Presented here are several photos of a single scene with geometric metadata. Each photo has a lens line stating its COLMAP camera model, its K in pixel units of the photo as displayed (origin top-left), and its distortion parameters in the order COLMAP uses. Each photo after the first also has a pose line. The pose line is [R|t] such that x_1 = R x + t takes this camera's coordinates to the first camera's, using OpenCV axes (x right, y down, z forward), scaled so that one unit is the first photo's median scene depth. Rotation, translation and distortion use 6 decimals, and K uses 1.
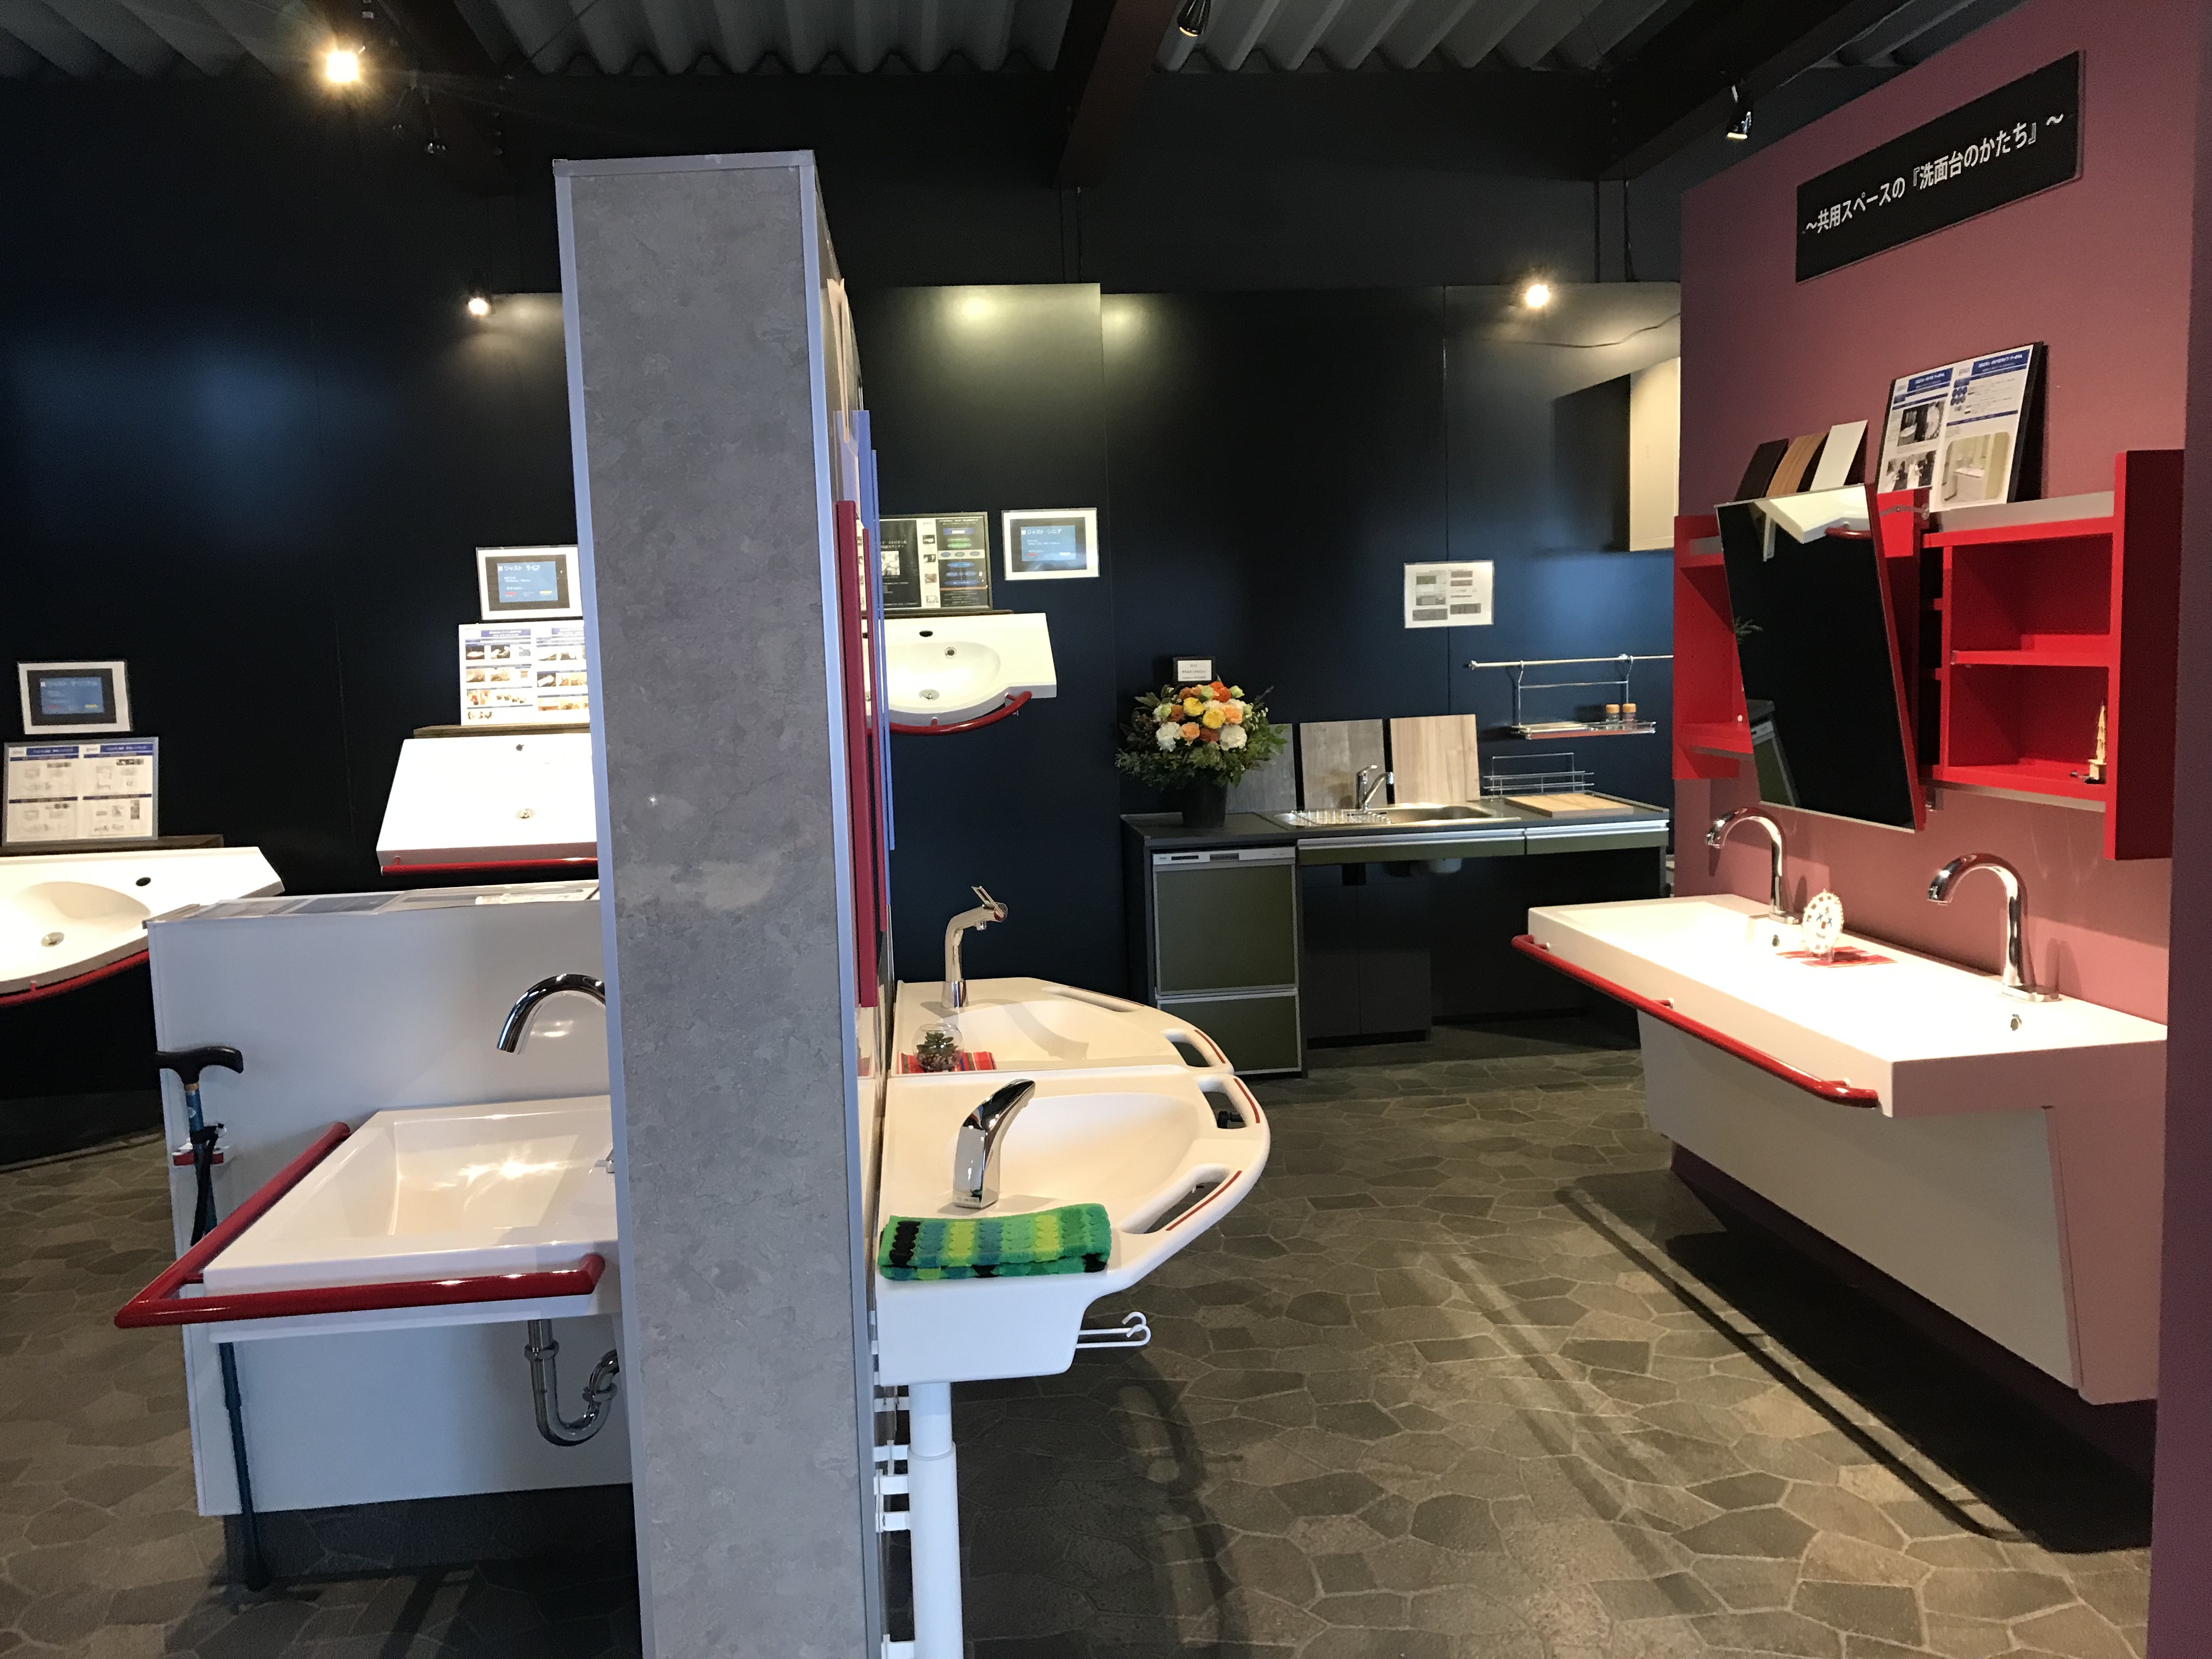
lens RADIAL K [[1805.2, 0, 1101.0], [0, 1805.2, 823.5], [0, 0, 1]] dist [0.051898, -0.078930]
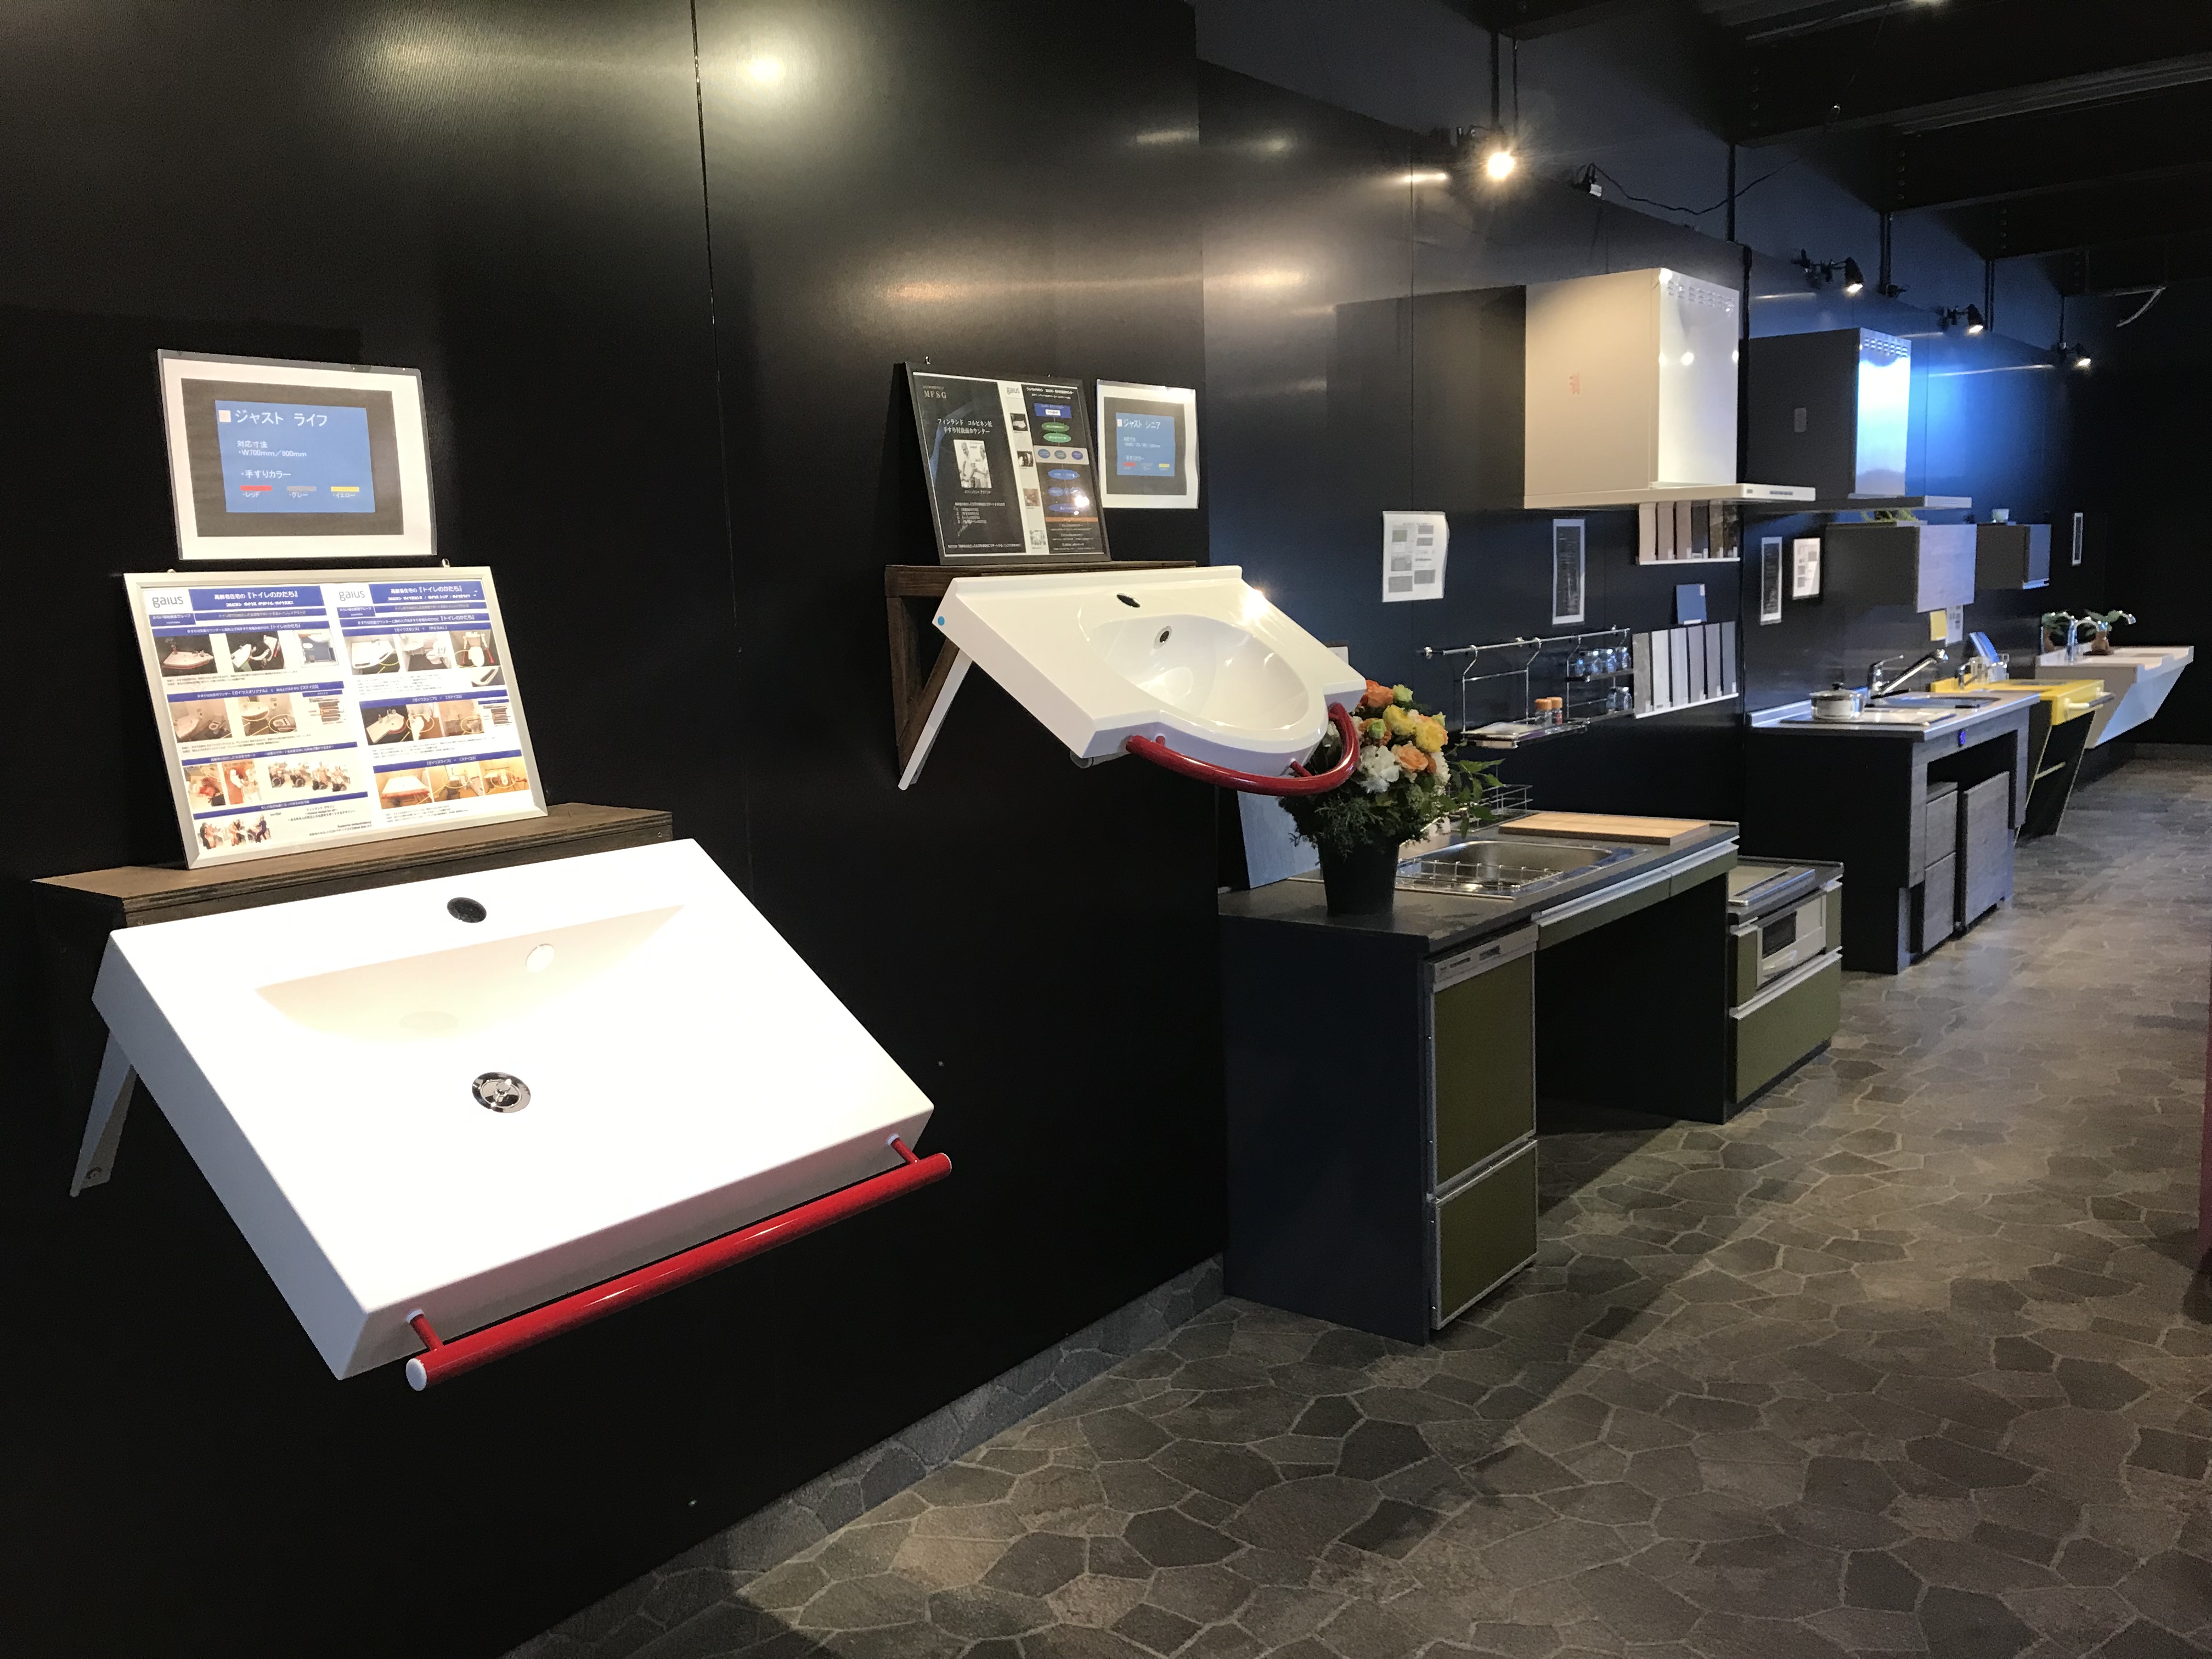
lens RADIAL K [[1805.2, 0, 1085.4], [0, 1805.2, 849.8], [0, 0, 1]] dist [0.051898, -0.078930]
pose [[0.710805, -0.092564, 0.697272, -0.465859], [0.088555, 0.995192, 0.041839, -0.056056], [-0.697793, 0.032007, 0.715584, 0.630823]]
